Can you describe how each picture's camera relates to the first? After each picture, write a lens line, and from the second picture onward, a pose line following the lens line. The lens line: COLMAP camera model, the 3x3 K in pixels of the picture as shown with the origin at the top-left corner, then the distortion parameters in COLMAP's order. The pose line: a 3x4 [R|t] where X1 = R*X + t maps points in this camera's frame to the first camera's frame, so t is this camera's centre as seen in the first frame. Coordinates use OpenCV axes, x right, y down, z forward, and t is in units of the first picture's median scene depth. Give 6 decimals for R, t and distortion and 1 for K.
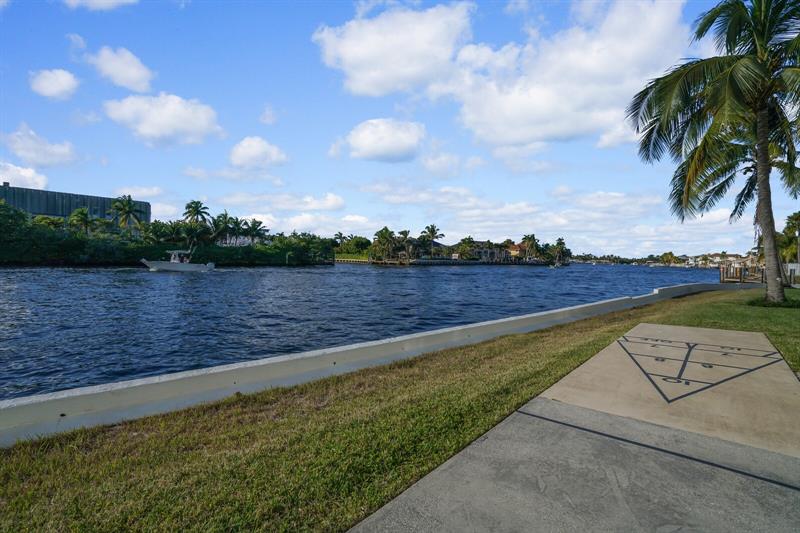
lens RADIAL K [[371.2, 0, 391.0], [0, 371.2, 264.4], [0, 0, 1]] dist [0.000317, 0.000134]
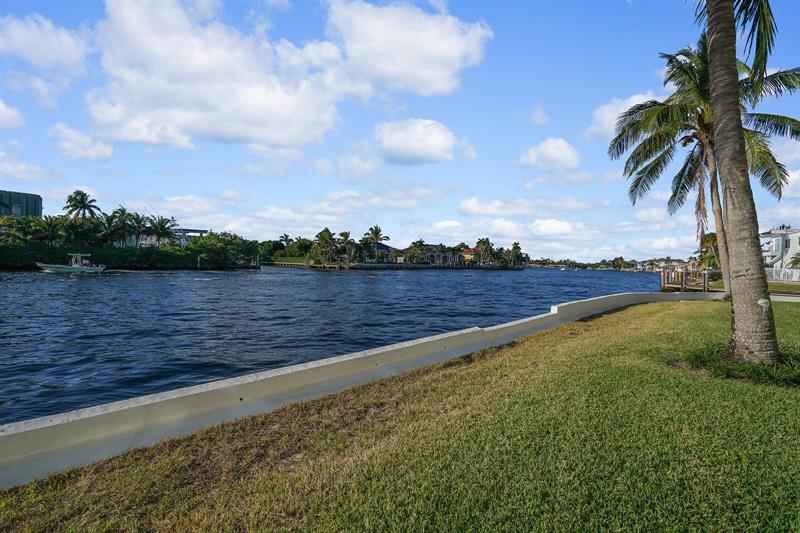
lens RADIAL K [[368.6, 0, 396.6], [0, 368.6, 266.5], [0, 0, 1]] dist [-0.000239, 0.000105]
pose [[0.995561, 0.001296, 0.094106, 0.069698], [-0.000693, 0.999979, -0.006433, 0.000610], [-0.094113, 0.006339, 0.995541, 0.072490]]
